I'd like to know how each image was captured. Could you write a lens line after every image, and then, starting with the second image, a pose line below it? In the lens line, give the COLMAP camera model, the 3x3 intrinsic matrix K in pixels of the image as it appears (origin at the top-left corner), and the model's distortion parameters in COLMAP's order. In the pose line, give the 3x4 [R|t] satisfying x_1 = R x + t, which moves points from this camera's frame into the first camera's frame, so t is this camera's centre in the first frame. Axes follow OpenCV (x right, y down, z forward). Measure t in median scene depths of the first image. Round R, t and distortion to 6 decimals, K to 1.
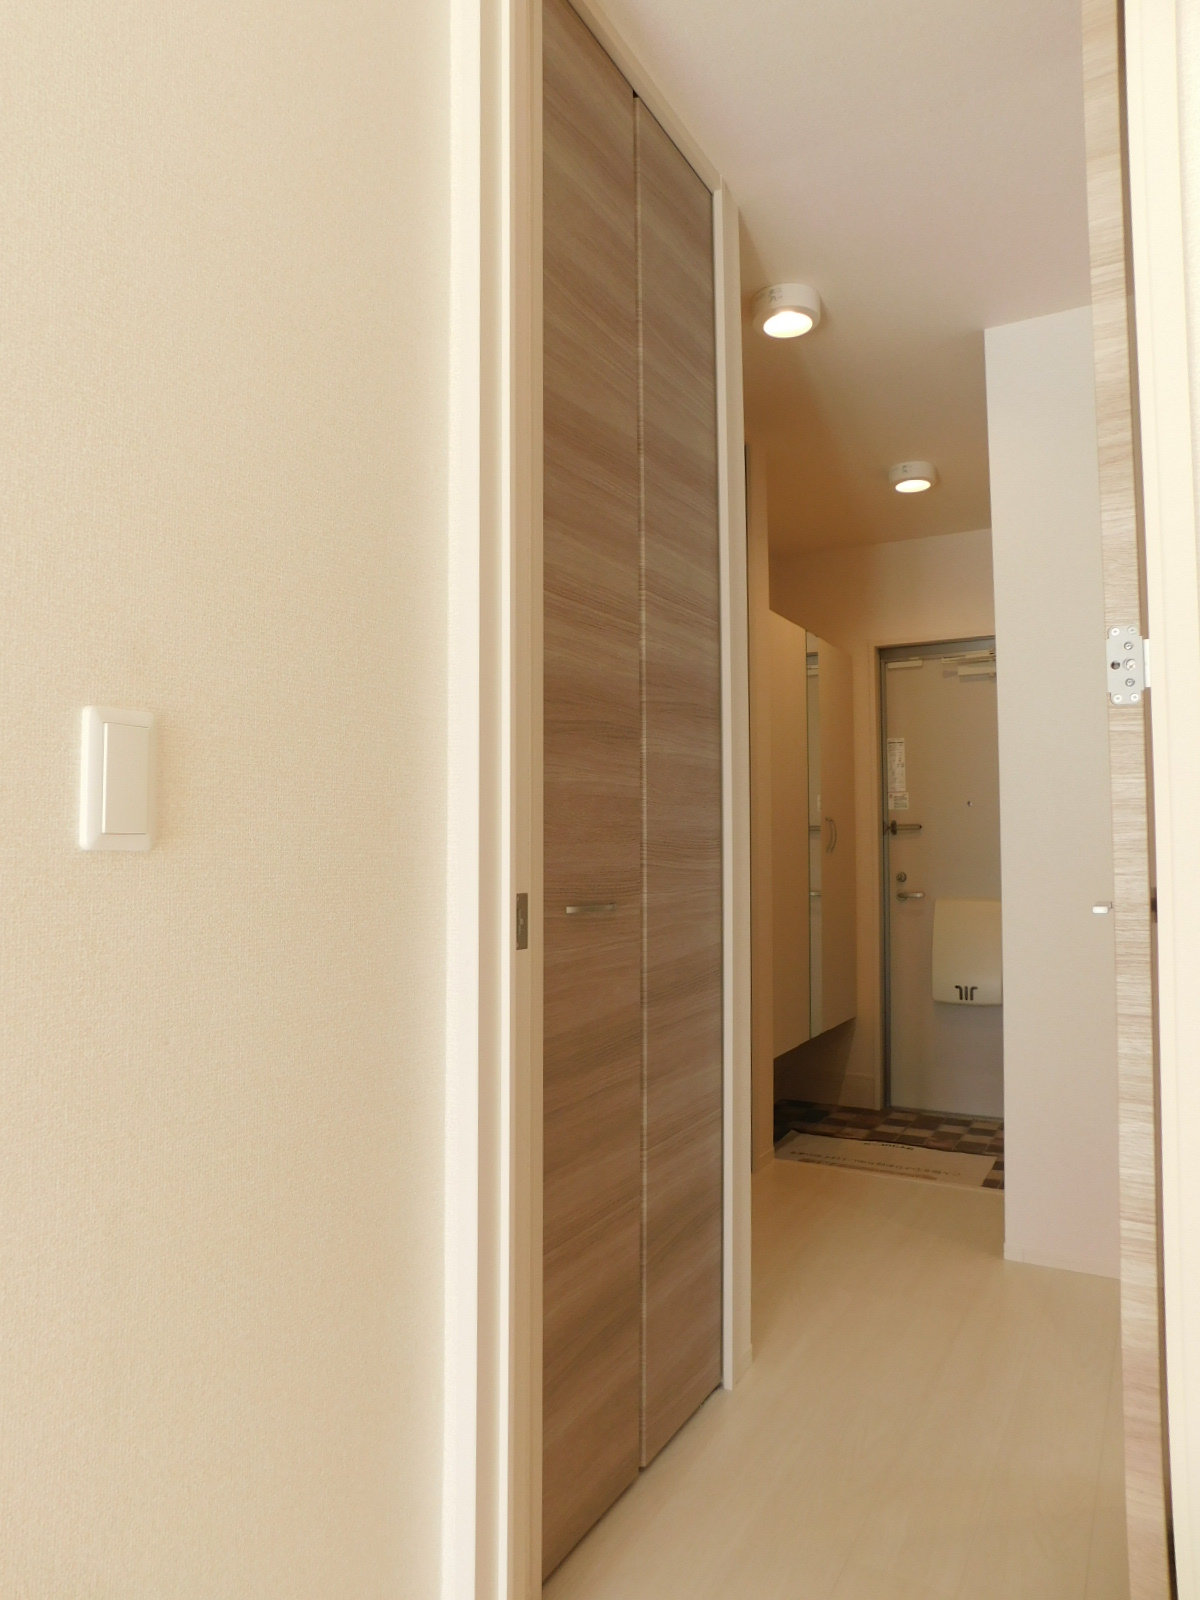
lens RADIAL K [[1054.8, 0, 600.7], [0, 1054.8, 793.0], [0, 0, 1]] dist [-0.090273, 0.072162]
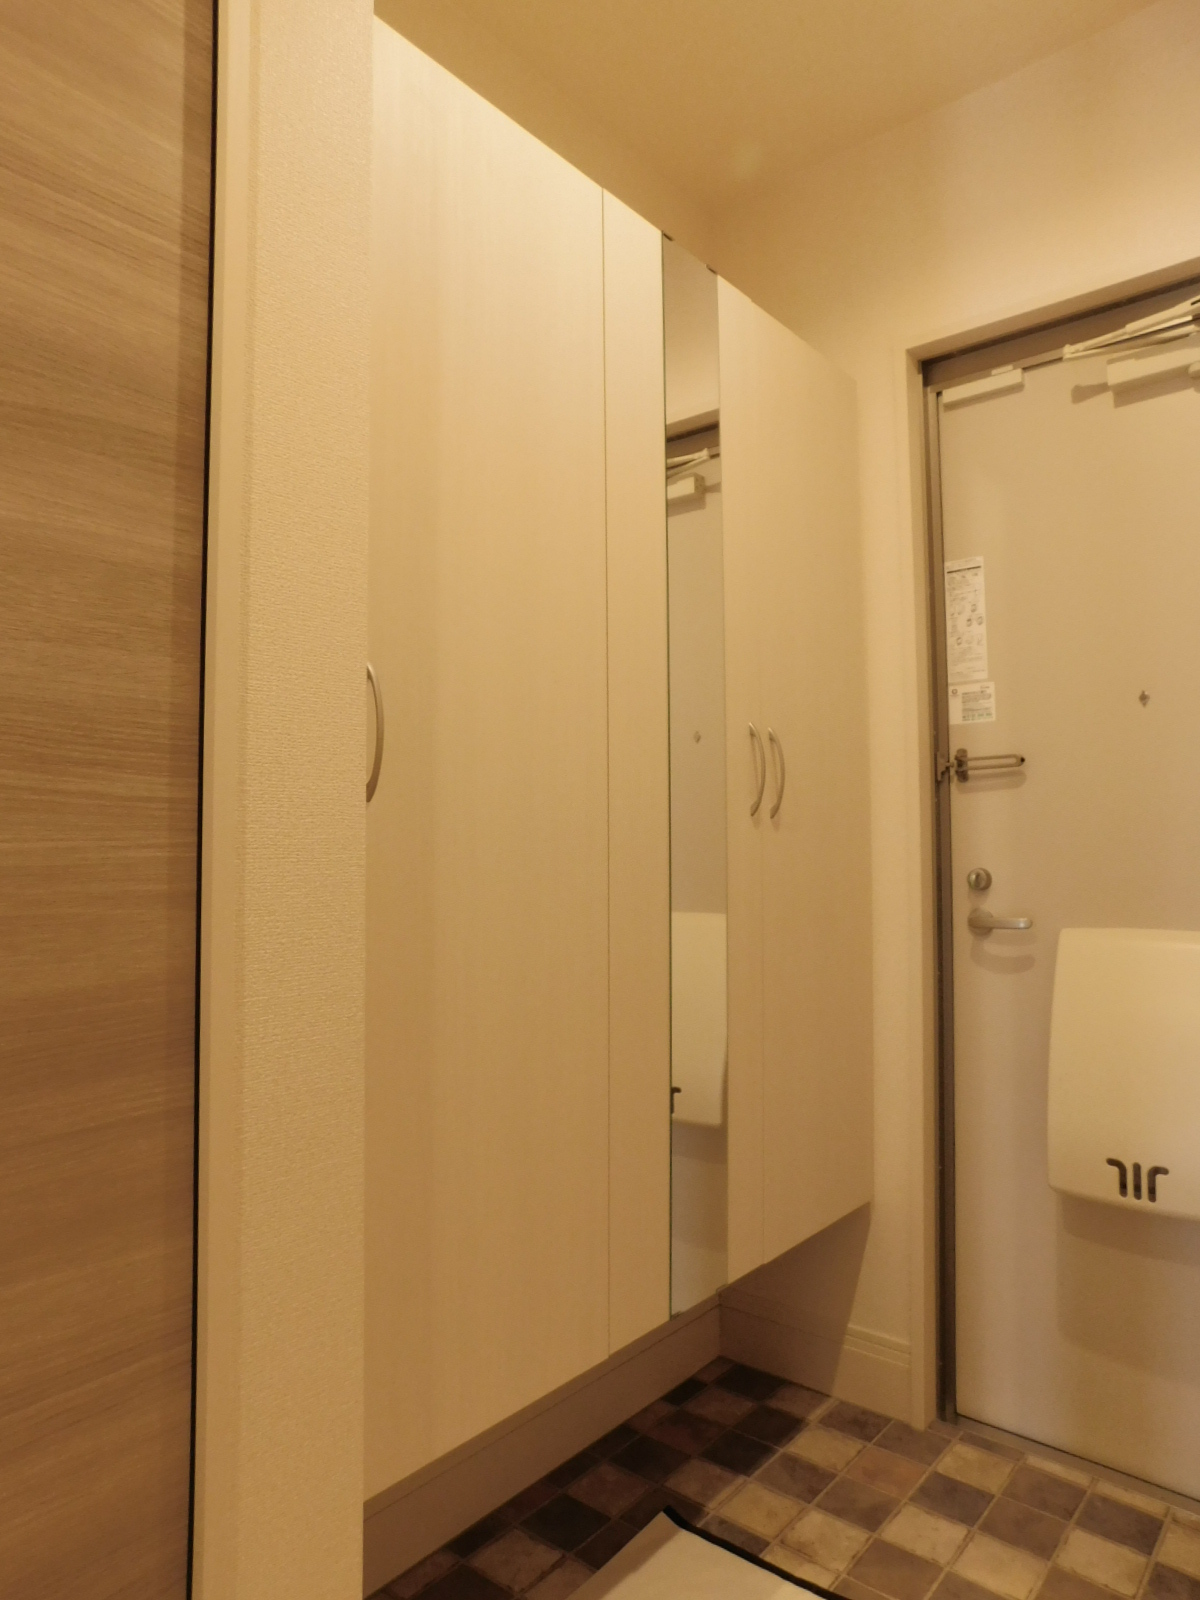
lens RADIAL K [[1054.8, 0, 600.7], [0, 1054.8, 793.0], [0, 0, 1]] dist [-0.090273, 0.072162]
pose [[0.983856, -0.009250, -0.178722, 0.213030], [0.008621, 0.999954, -0.004300, 0.045644], [0.178753, 0.002690, 0.983890, 0.558179]]
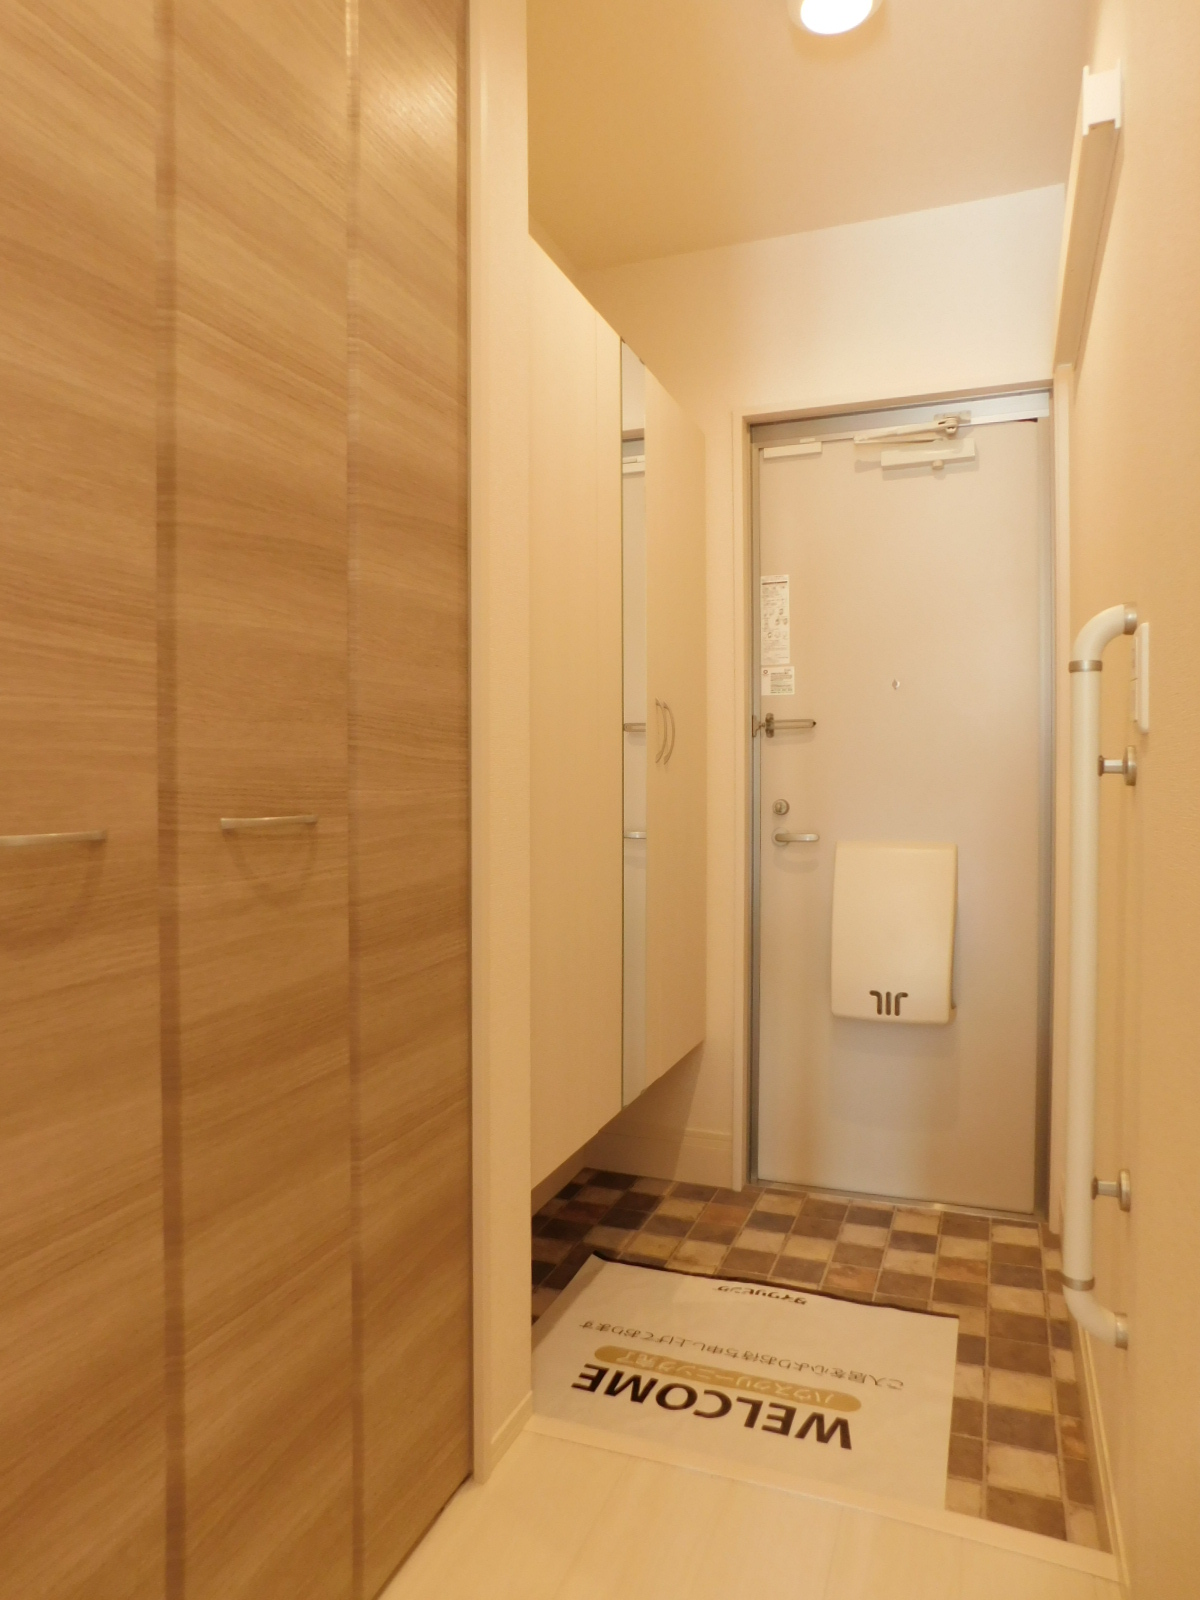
lens RADIAL K [[1046.1, 0, 600.0], [0, 1046.1, 800.0], [0, 0, 1]] dist [-0.091251, 0.035227]
pose [[0.989796, -0.002405, 0.142474, 0.100005], [-0.007675, 0.997506, 0.070157, 0.034995], [-0.142287, -0.070535, 0.987309, 0.427794]]
